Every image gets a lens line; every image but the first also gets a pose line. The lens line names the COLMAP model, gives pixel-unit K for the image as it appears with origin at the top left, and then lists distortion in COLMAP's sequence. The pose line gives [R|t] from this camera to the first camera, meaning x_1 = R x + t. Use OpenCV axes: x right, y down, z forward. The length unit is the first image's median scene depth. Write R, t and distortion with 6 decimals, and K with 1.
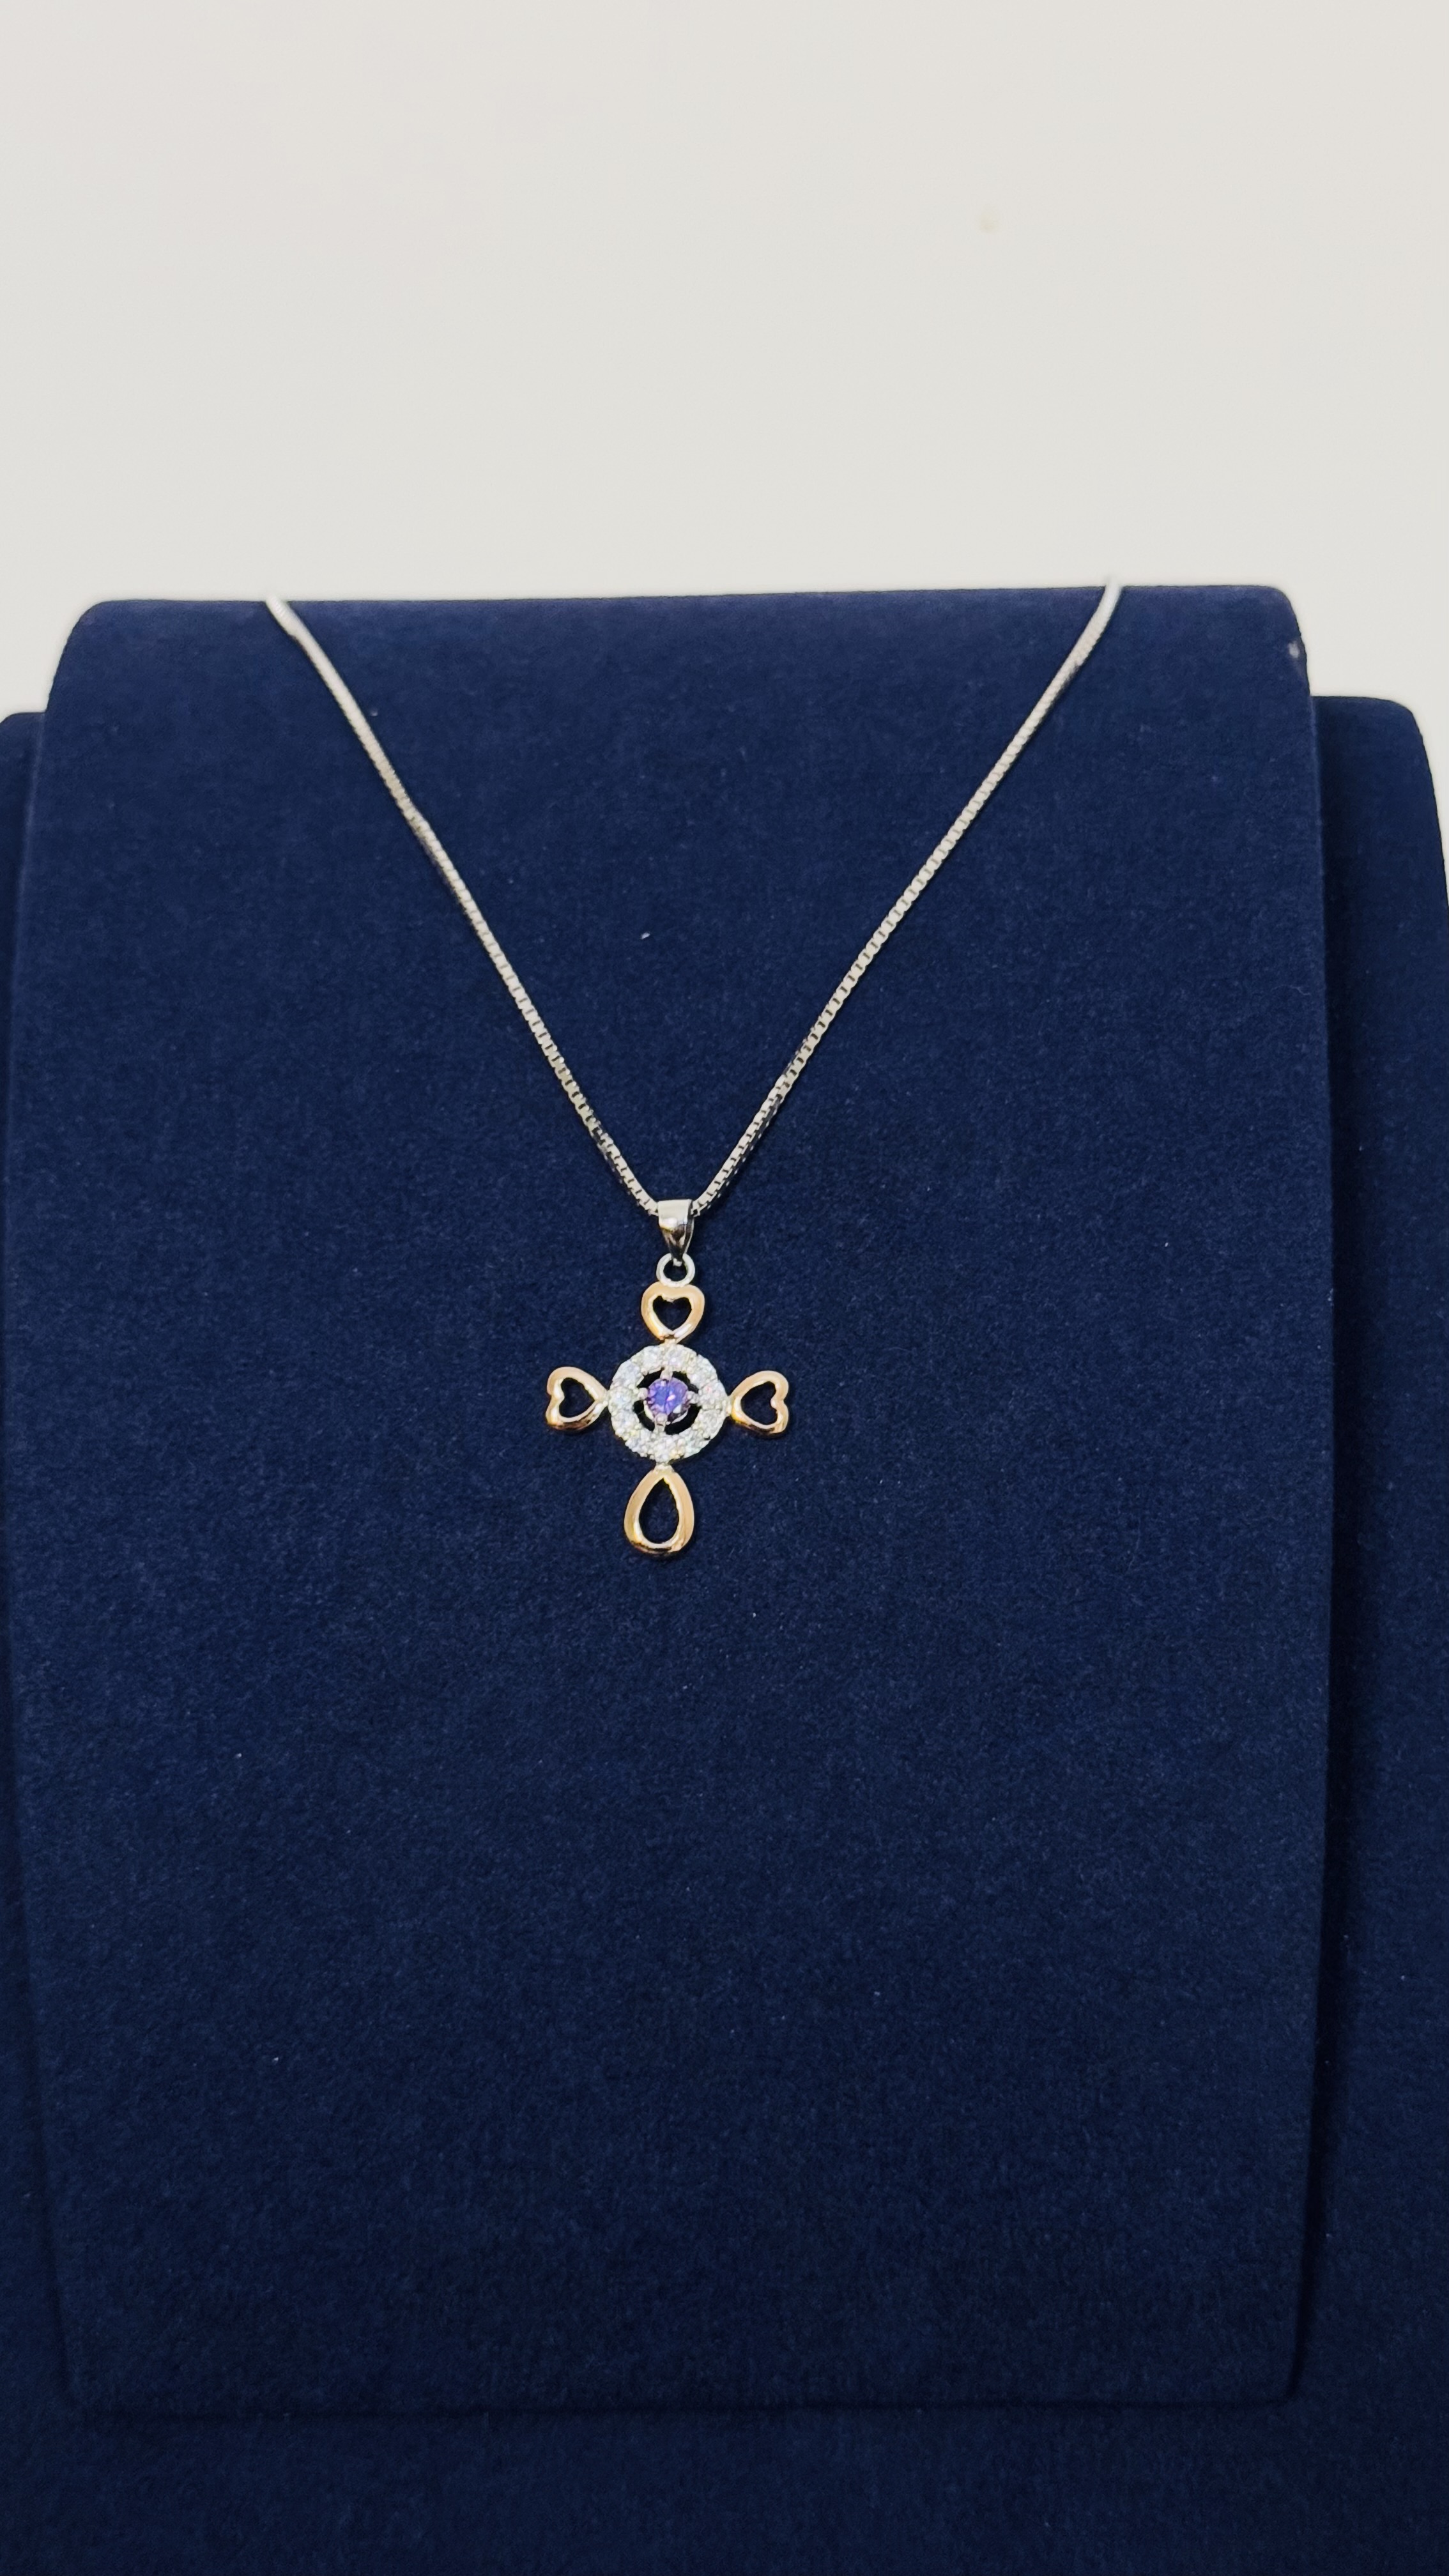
lens RADIAL K [[3623.4, 0, 722.3], [0, 3623.4, 1299.7], [0, 0, 1]] dist [0.106765, -0.075787]
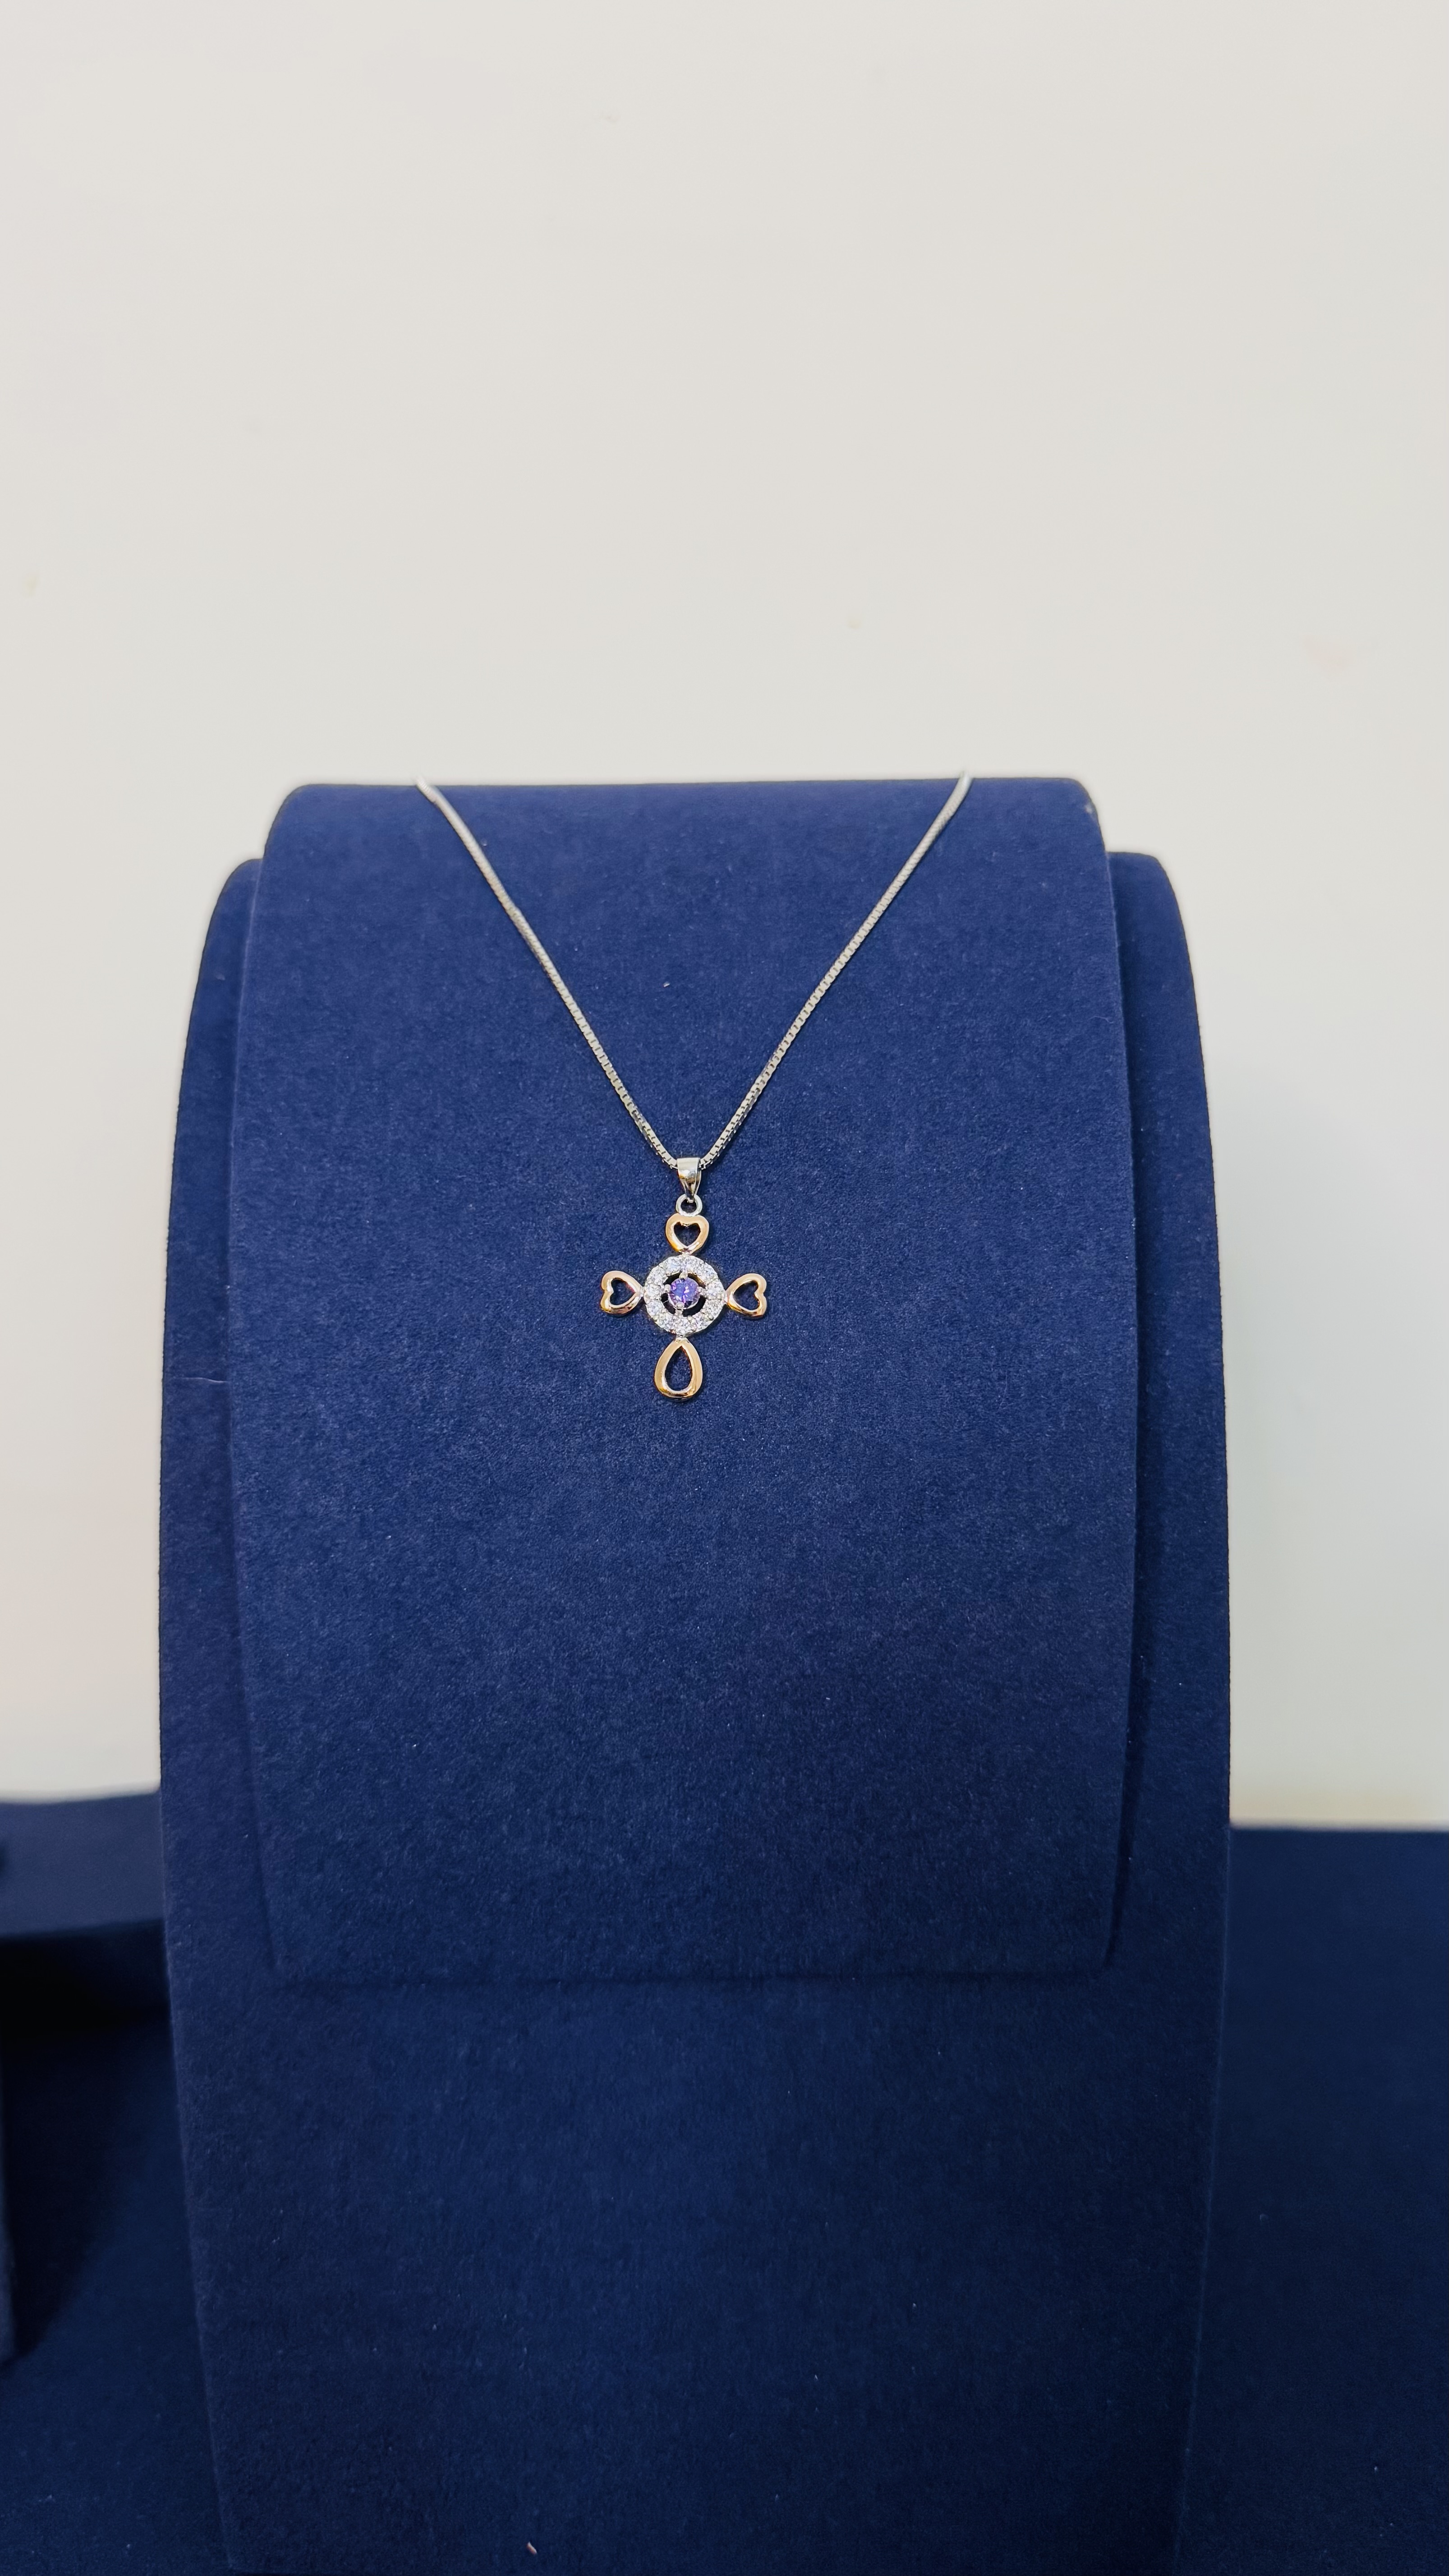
lens RADIAL K [[1840.9, 0, 724.5], [0, 1840.9, 1288.0], [0, 0, 1]] dist [0.146449, -0.462279]
pose [[0.999674, 0.000390, 0.025514, -0.017633], [-0.000423, 0.999999, 0.001260, 0.024659], [-0.025513, -0.001270, 0.999674, 0.254350]]
